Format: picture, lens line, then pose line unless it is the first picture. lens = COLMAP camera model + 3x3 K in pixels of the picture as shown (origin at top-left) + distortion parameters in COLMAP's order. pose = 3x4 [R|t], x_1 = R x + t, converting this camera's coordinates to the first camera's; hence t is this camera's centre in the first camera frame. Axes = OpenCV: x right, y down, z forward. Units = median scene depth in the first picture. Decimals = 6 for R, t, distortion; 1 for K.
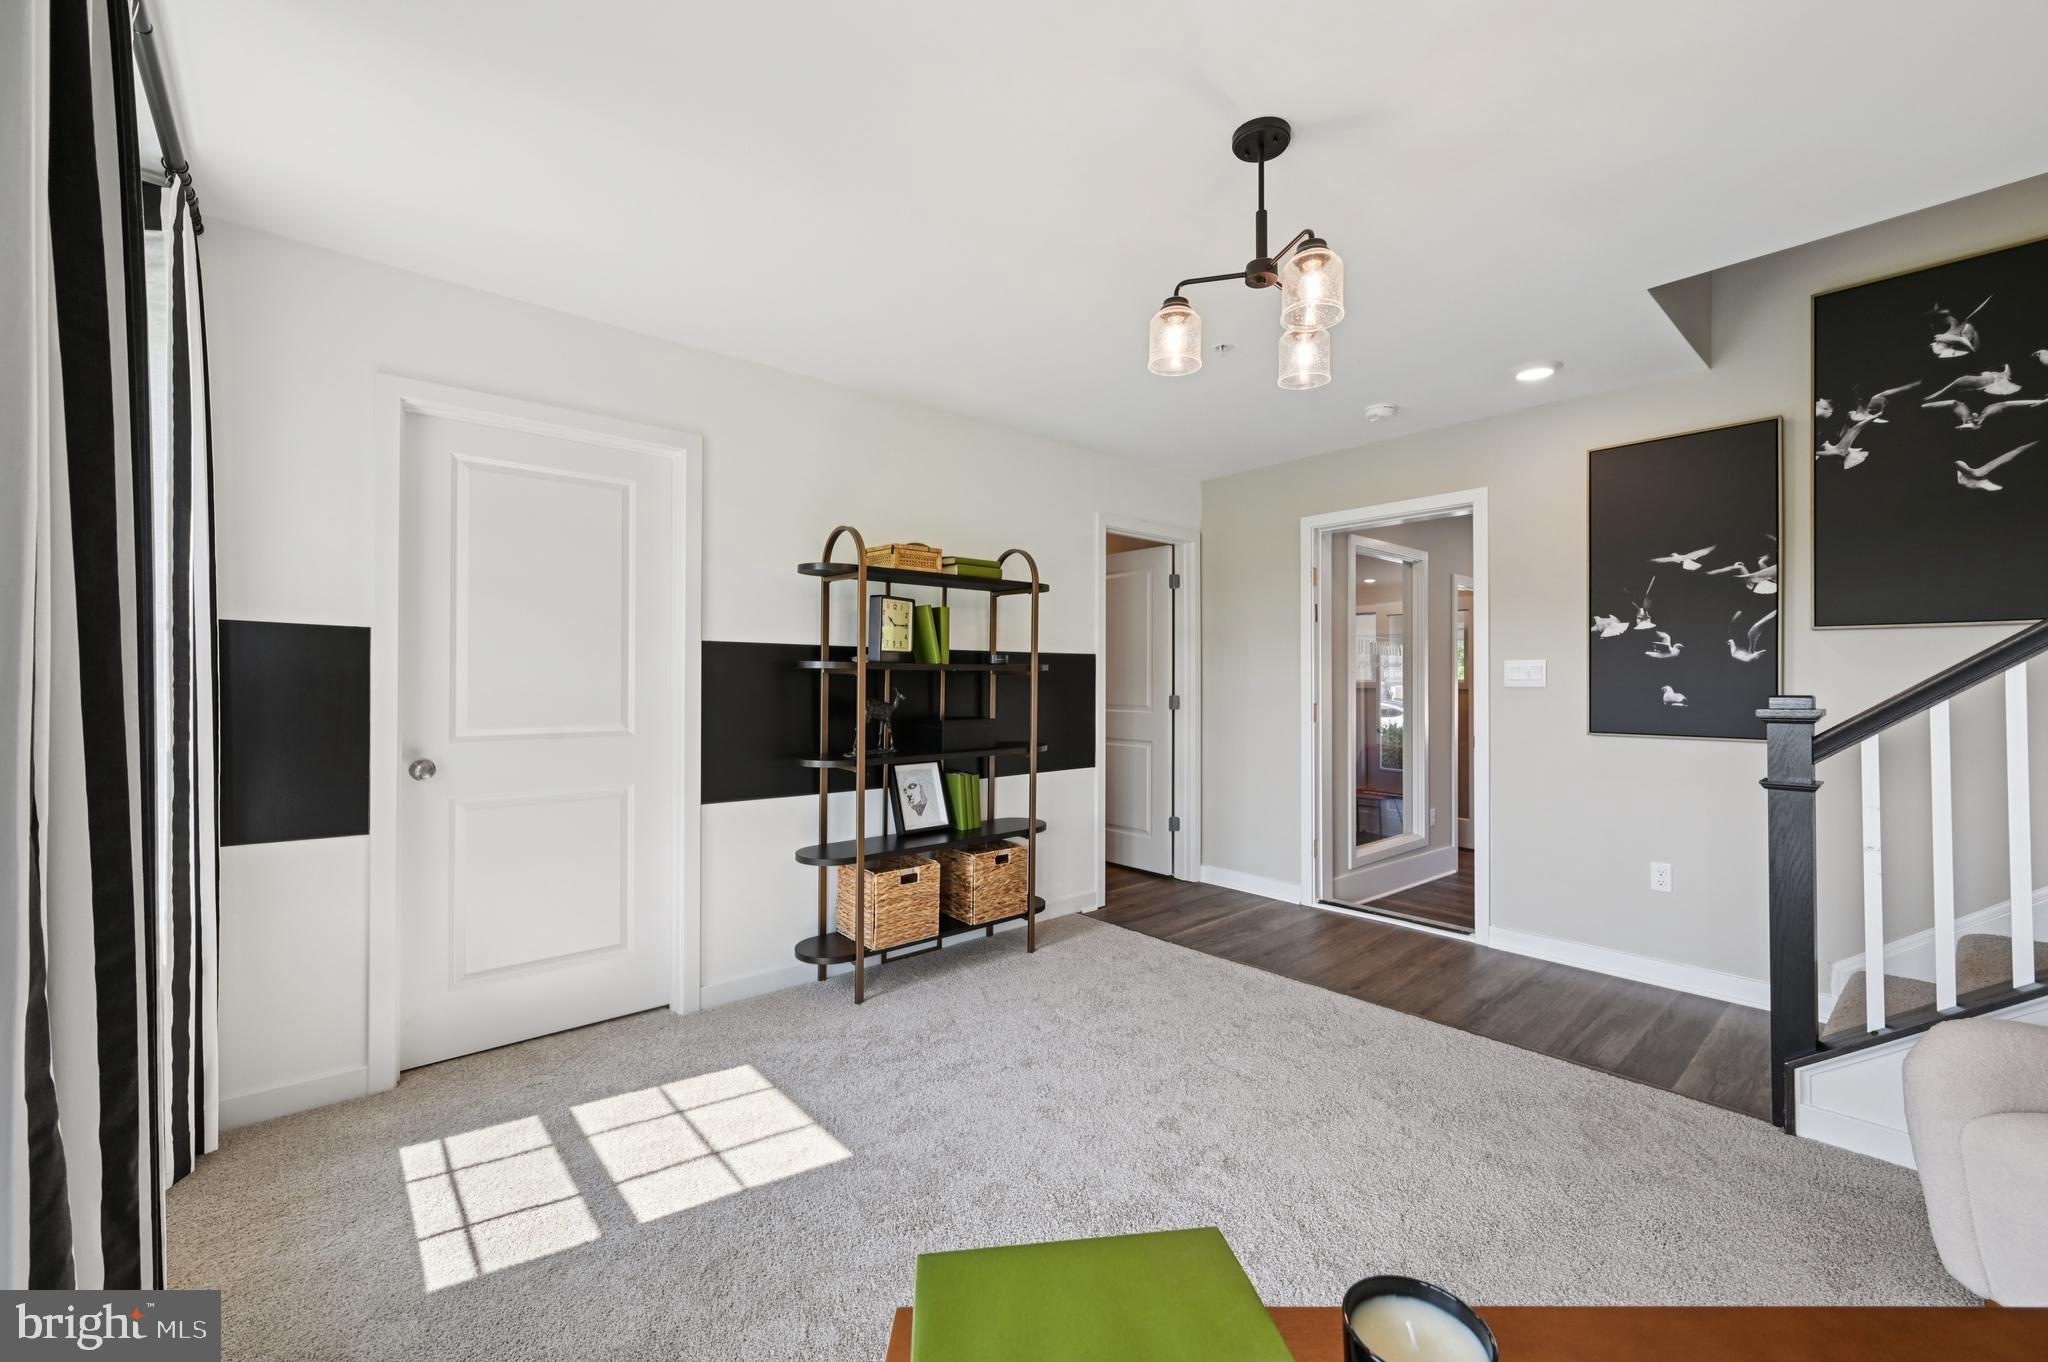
lens RADIAL K [[818.4, 0, 1028.3], [0, 818.4, 679.3], [0, 0, 1]] dist [-0.000026, 0.000157]
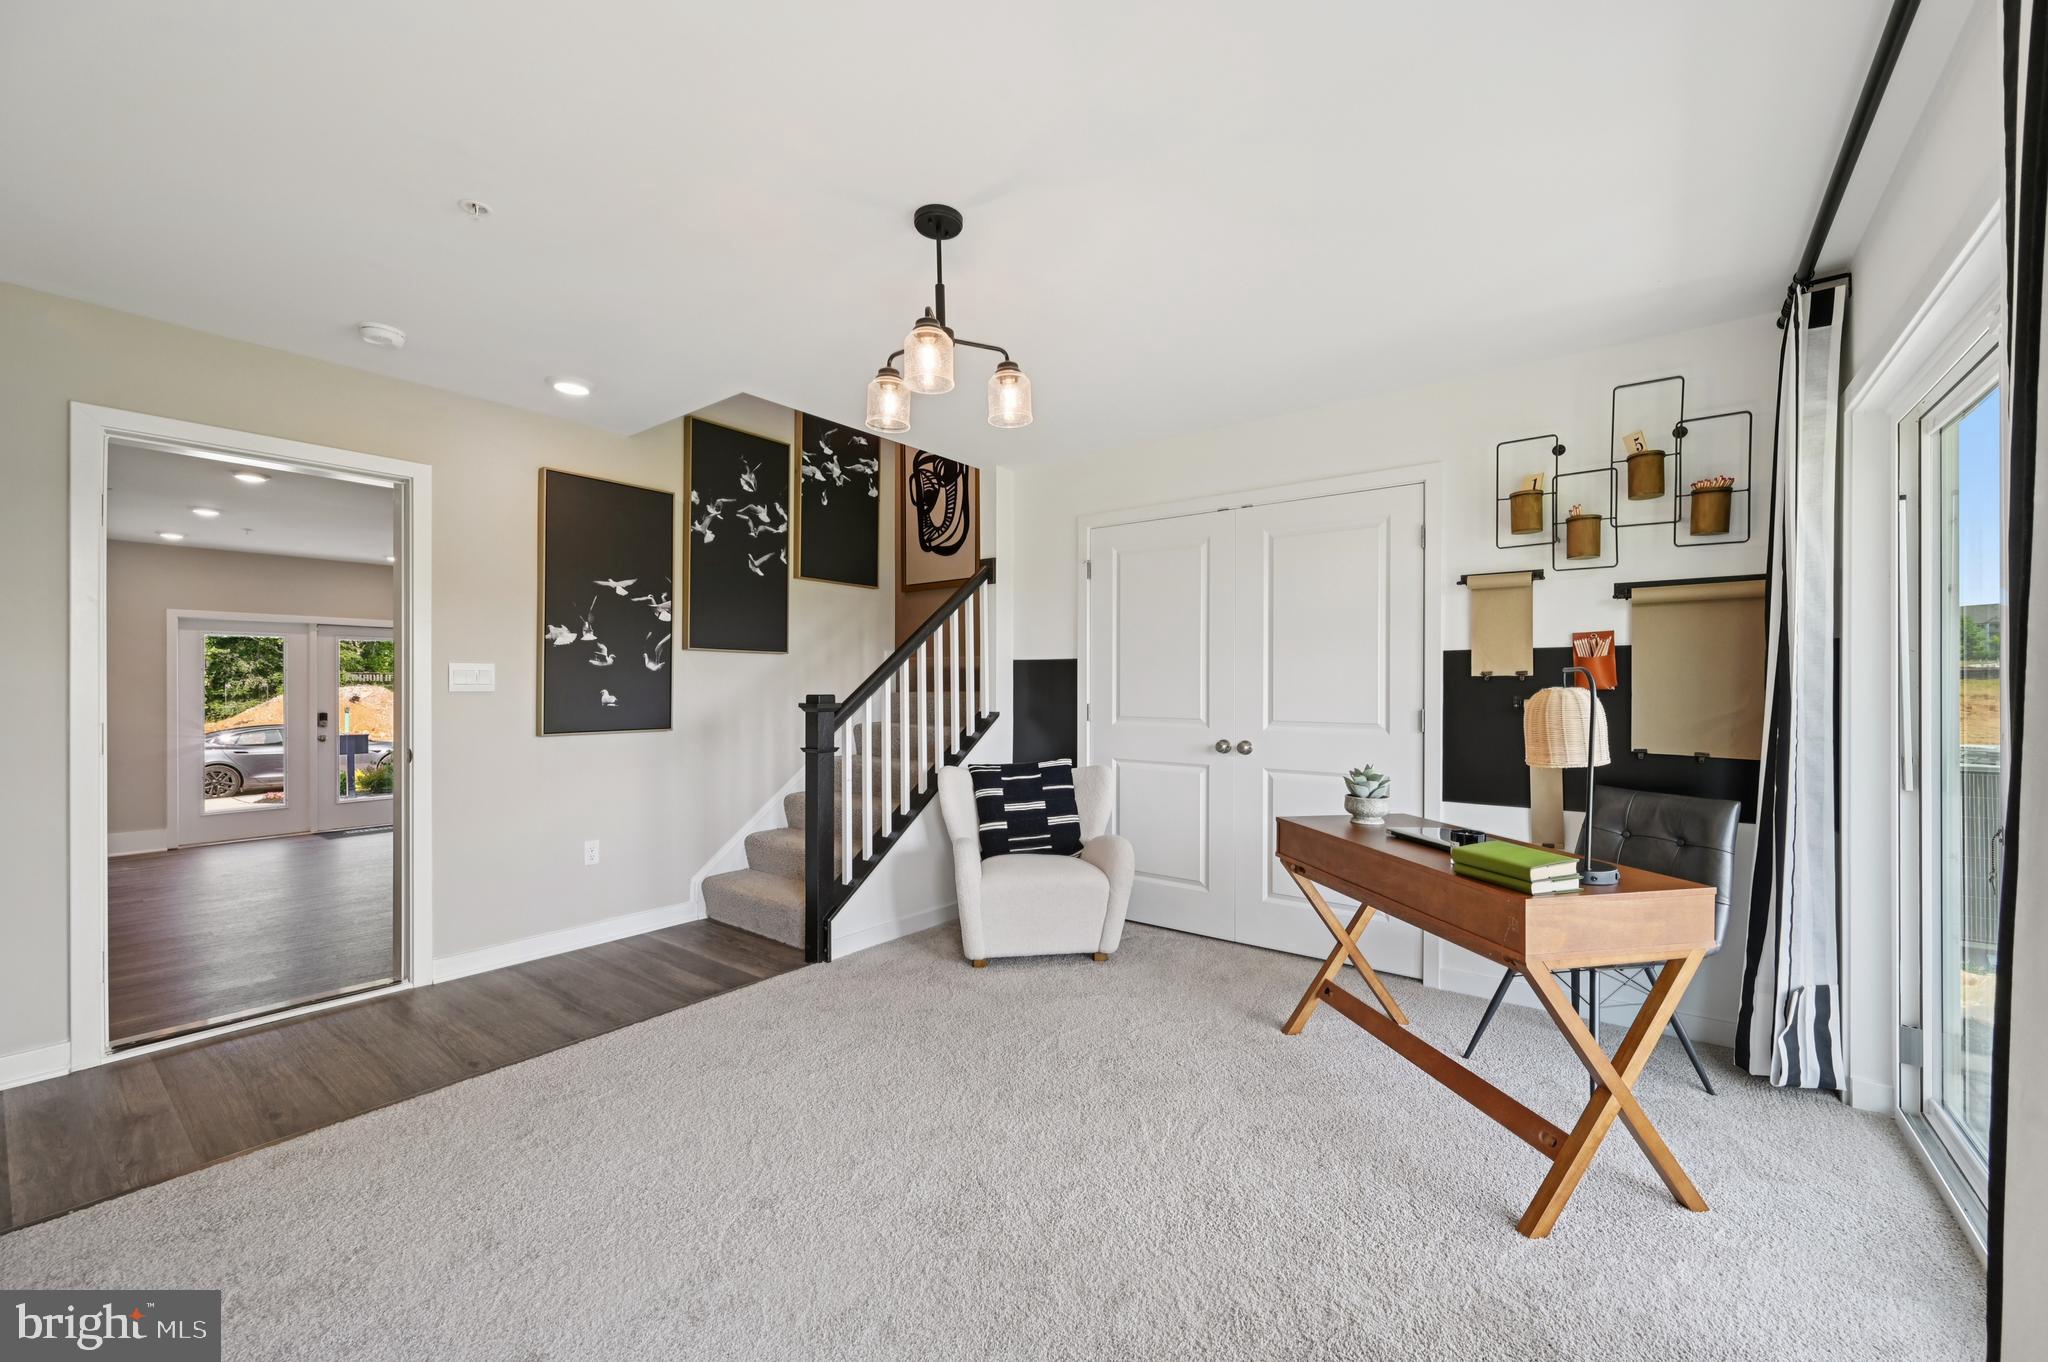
lens RADIAL K [[818.4, 0, 1030.9], [0, 818.4, 689.5], [0, 0, 1]] dist [-0.000026, 0.000157]
pose [[-0.198137, -0.008044, 0.980141, -0.536216], [-0.005272, 0.999961, 0.007141, -0.003918], [-0.980160, -0.003752, -0.198171, 0.661241]]
